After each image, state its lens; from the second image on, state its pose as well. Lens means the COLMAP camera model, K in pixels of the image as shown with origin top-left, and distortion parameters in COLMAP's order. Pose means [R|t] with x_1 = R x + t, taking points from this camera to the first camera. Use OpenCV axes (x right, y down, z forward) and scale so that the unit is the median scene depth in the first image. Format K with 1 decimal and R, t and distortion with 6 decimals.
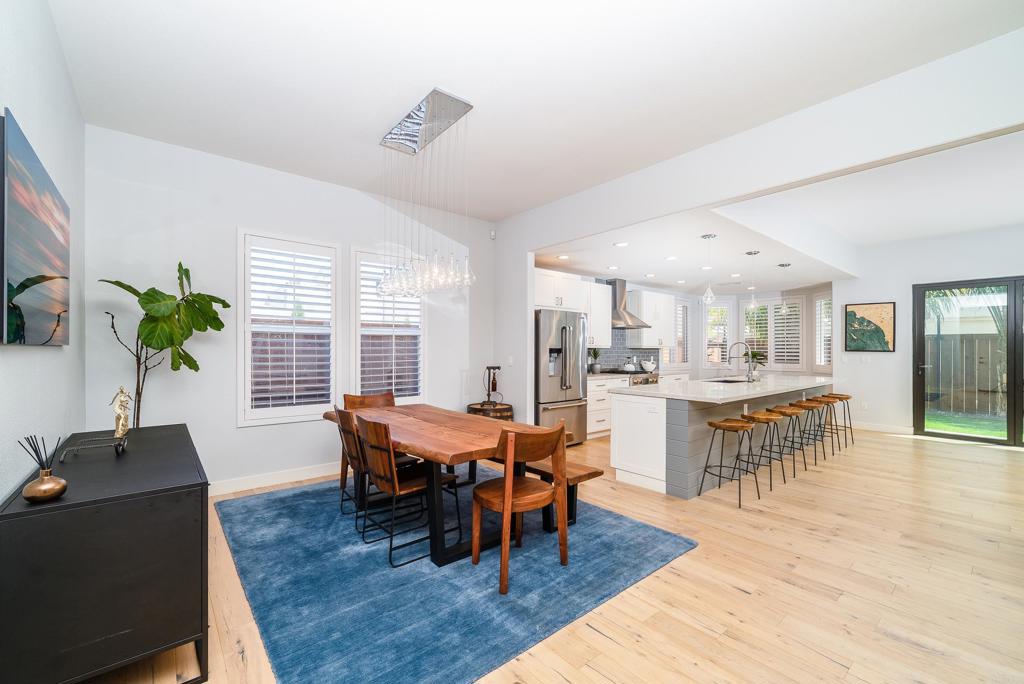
lens RADIAL K [[412.9, 0, 504.8], [0, 412.9, 350.9], [0, 0, 1]] dist [0.000077, -0.000392]
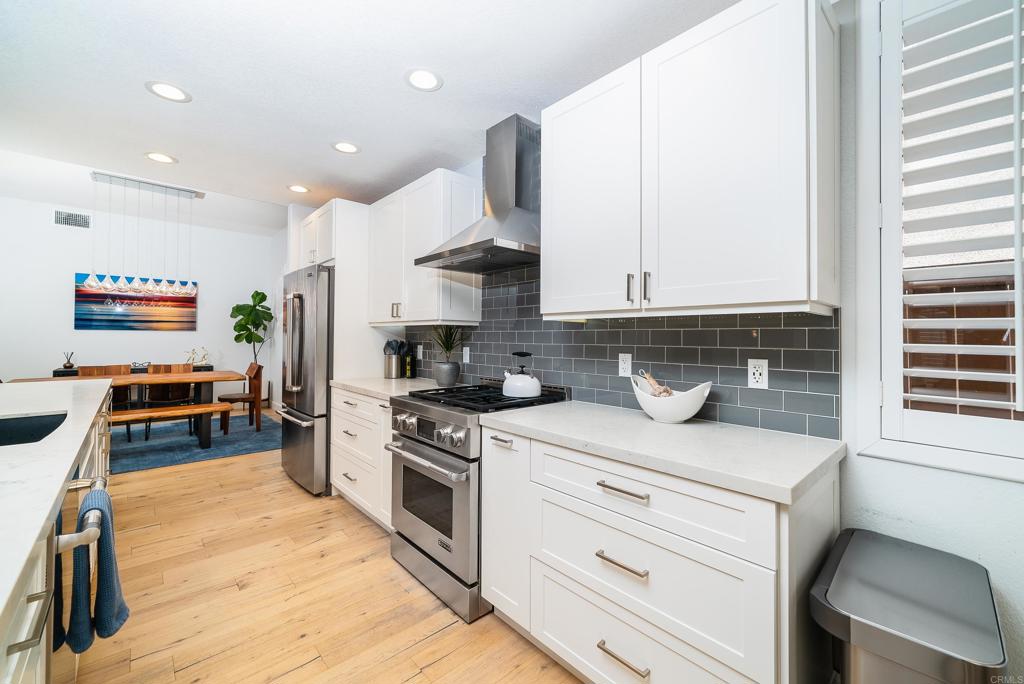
lens RADIAL K [[412.9, 0, 515.7], [0, 412.9, 329.6], [0, 0, 1]] dist [0.000077, -0.000392]
pose [[0.068446, -0.026808, -0.997295, 0.836031], [-0.015446, 0.999491, -0.027927, 0.009220], [0.997535, 0.017315, 0.067997, 1.337845]]
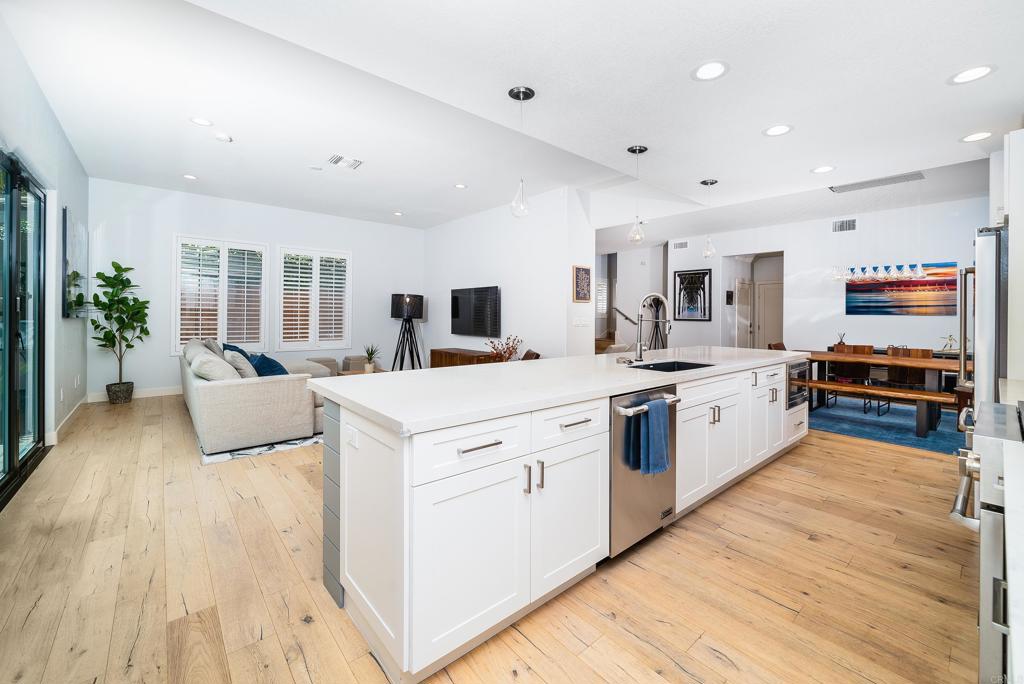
lens RADIAL K [[410.4, 0, 534.3], [0, 410.4, 320.0], [0, 0, 1]] dist [-0.001459, -0.000299]
pose [[-0.998835, -0.013901, -0.046218, 0.749283], [-0.014703, 0.999746, 0.017054, 0.004917], [0.045969, 0.017713, -0.998786, 1.533334]]
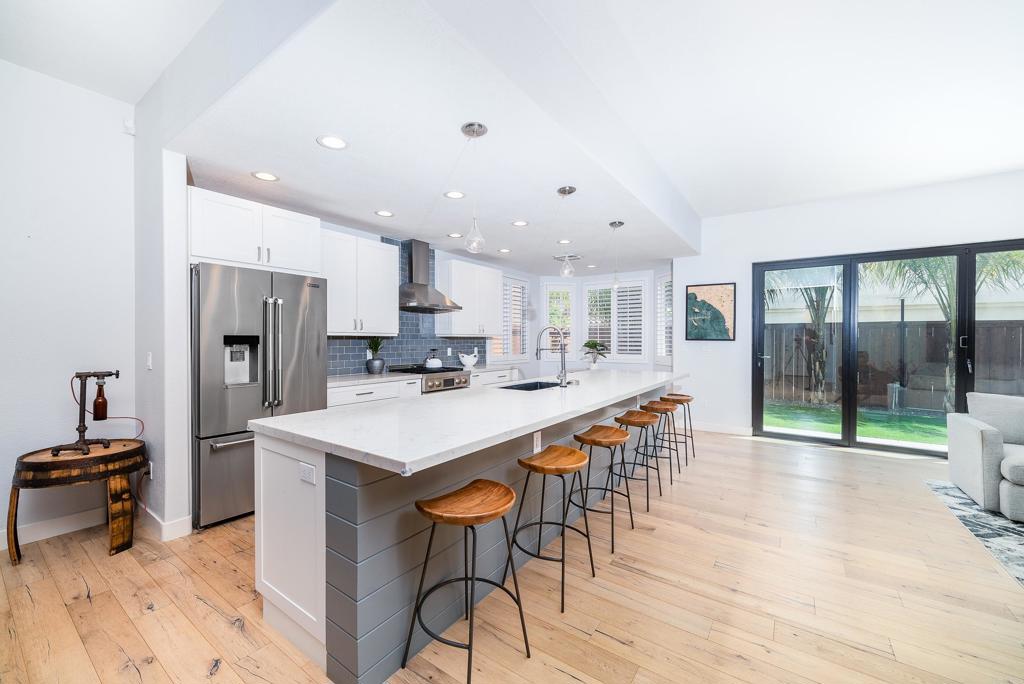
lens RADIAL K [[412.9, 0, 505.0], [0, 412.9, 339.2], [0, 0, 1]] dist [0.000077, -0.000392]
pose [[0.963365, -0.001207, 0.268190, 0.316280], [0.002110, 0.999993, -0.003079, 0.000634], [-0.268184, 0.003532, 0.963361, 0.375367]]
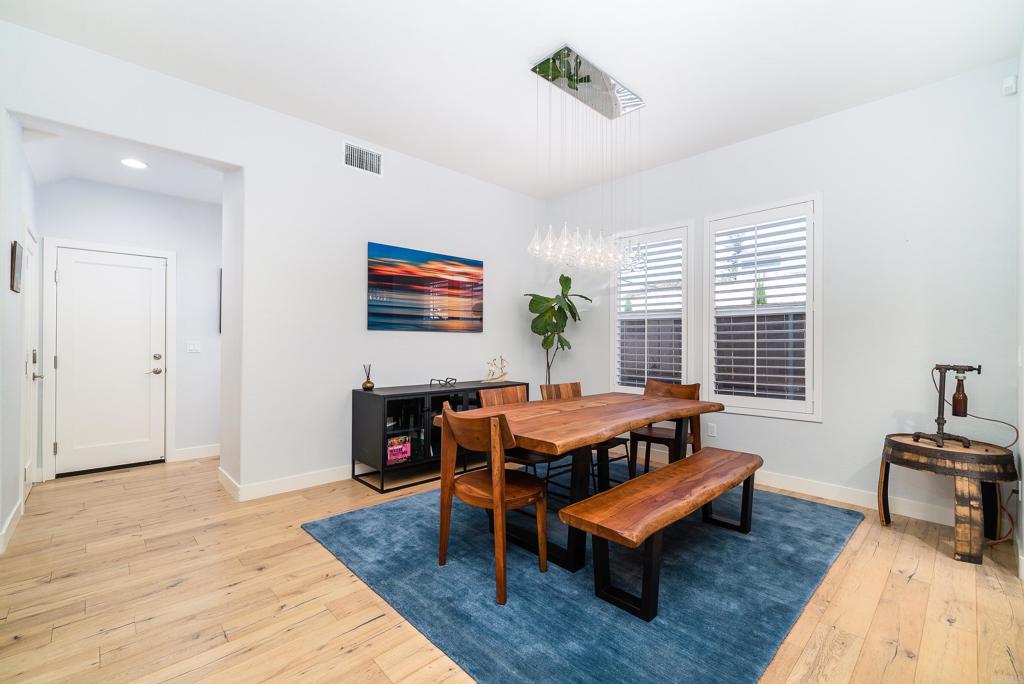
lens RADIAL K [[436.1, 0, 512.5], [0, 436.1, 343.2], [0, 0, 1]] dist [-0.004673, -0.000403]
pose [[0.082376, -0.004910, -0.996589, 0.435163], [-0.011924, 0.999911, -0.005912, 0.020859], [0.996530, 0.012370, 0.082310, 0.433587]]
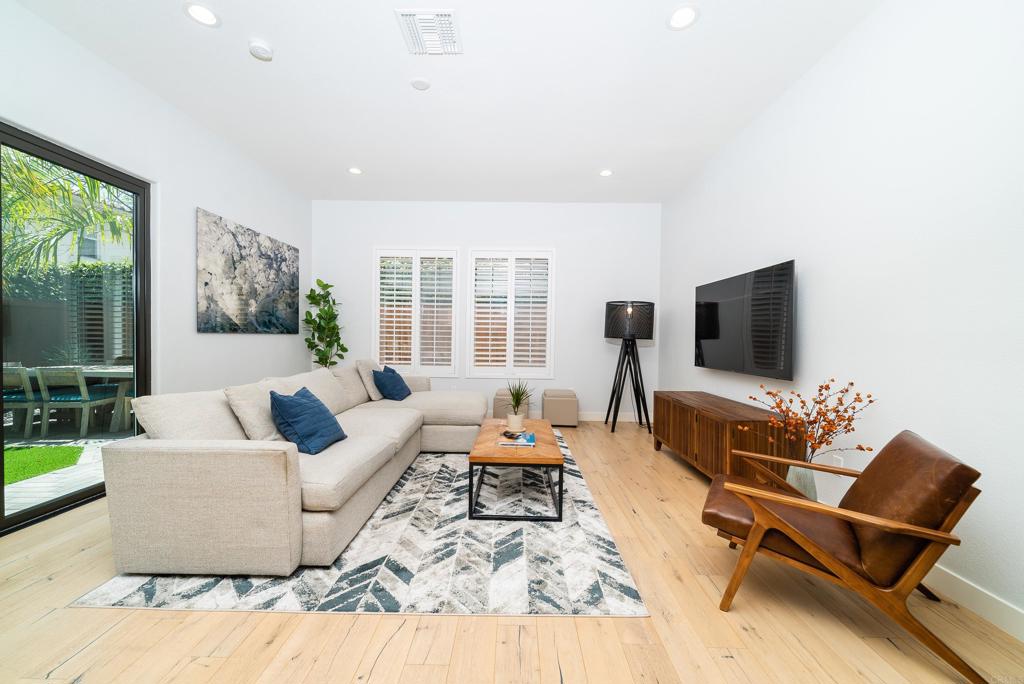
lens RADIAL K [[391.4, 0, 510.5], [0, 391.4, 344.3], [0, 0, 1]] dist [-0.001838, 0.000109]
pose [[-0.768979, -0.025678, 0.638758, 0.759886], [-0.012762, 0.999610, 0.024821, 0.026248], [-0.639146, 0.010935, -0.769008, 0.893086]]
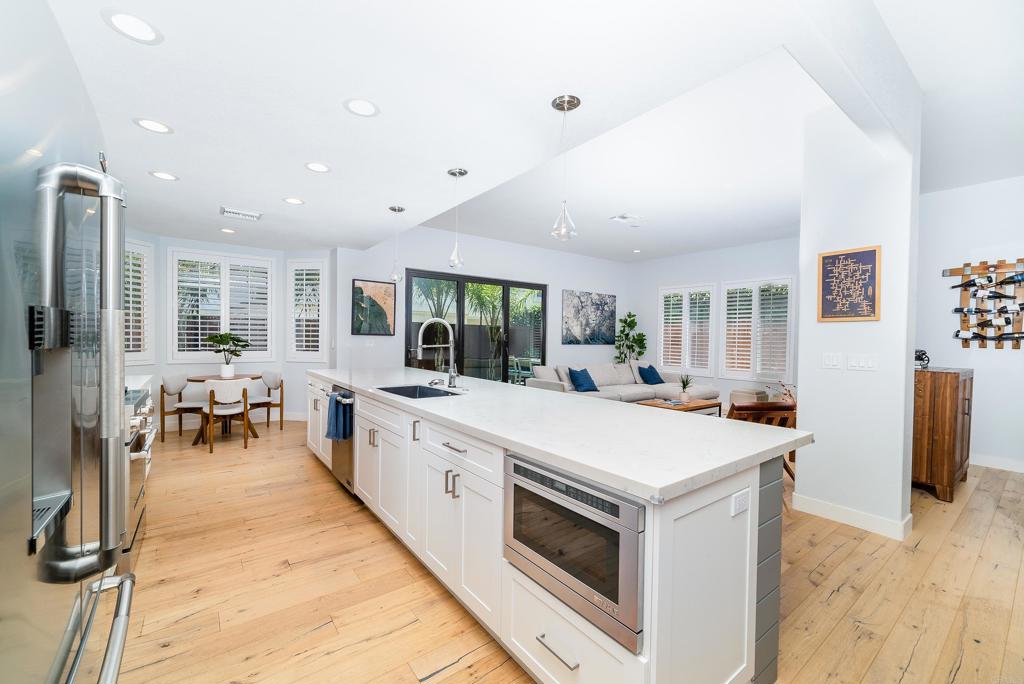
lens RADIAL K [[412.9, 0, 517.5], [0, 412.9, 345.1], [0, 0, 1]] dist [0.000077, -0.000392]
pose [[0.017794, -0.022039, 0.999599, 0.003899], [-0.013014, 0.999667, 0.022272, -0.002034], [-0.999757, -0.013405, 0.017501, 0.865577]]
